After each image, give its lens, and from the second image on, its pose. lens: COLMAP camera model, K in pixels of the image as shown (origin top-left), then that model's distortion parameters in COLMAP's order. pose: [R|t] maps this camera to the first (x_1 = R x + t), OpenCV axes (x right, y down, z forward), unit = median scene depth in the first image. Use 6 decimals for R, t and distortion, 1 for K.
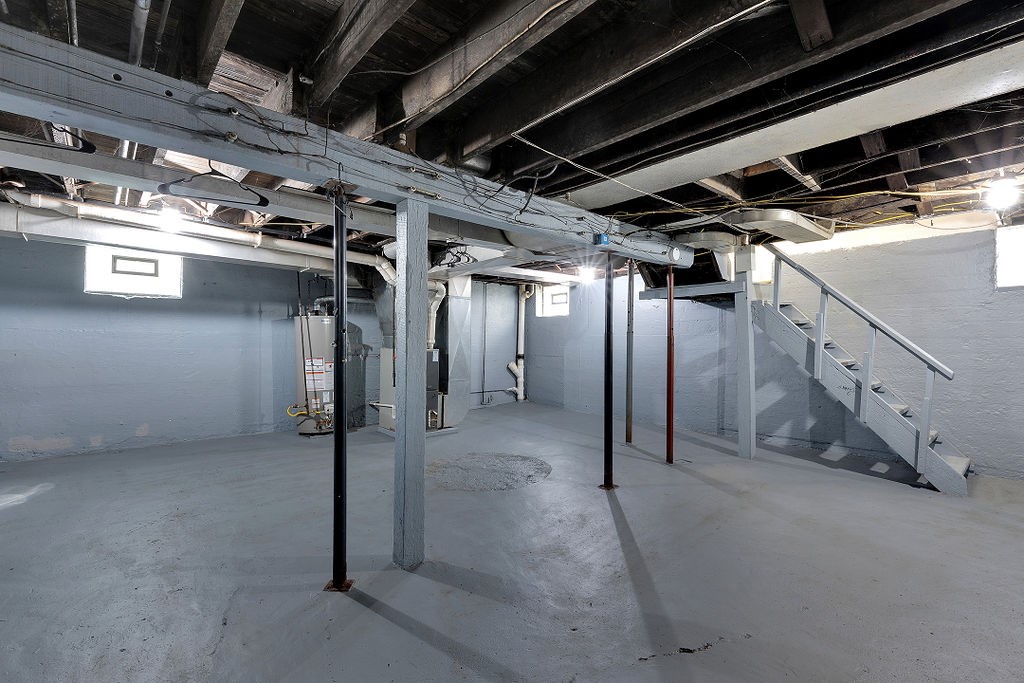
lens RADIAL K [[458.4, 0, 512.0], [0, 458.4, 341.5], [0, 0, 1]] dist [0.000850, 0.000004]
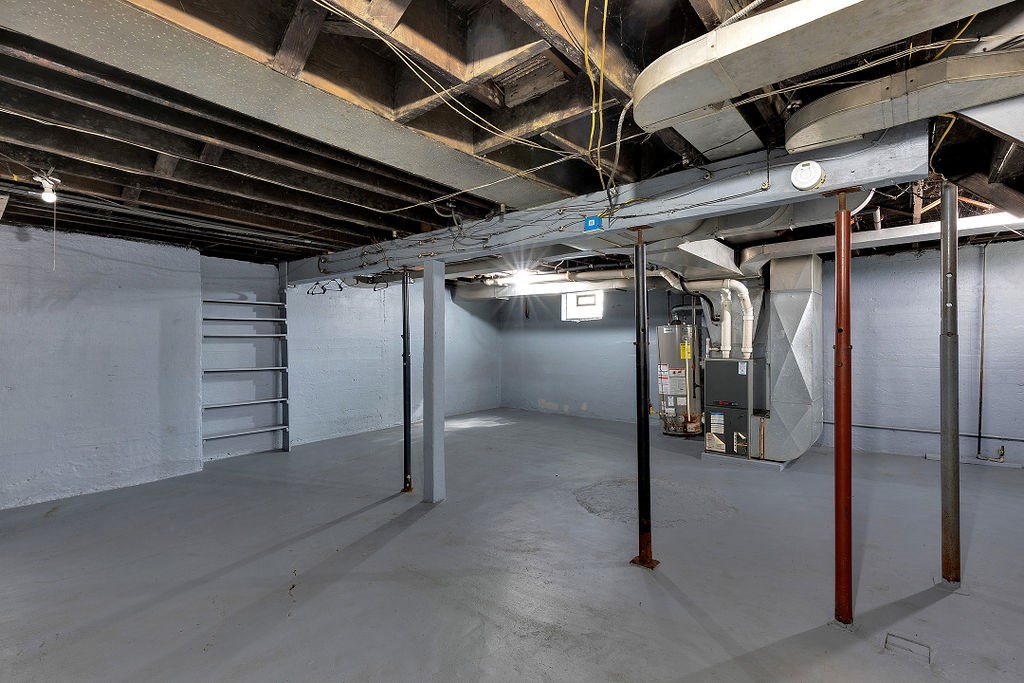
lens RADIAL K [[458.4, 0, 512.0], [0, 458.4, 341.5], [0, 0, 1]] dist [0.000850, 0.000004]
pose [[0.135812, -0.009834, -0.990686, 0.689720], [0.007361, 0.999933, -0.008917, -0.013317], [0.990707, -0.006081, 0.135876, 0.553302]]
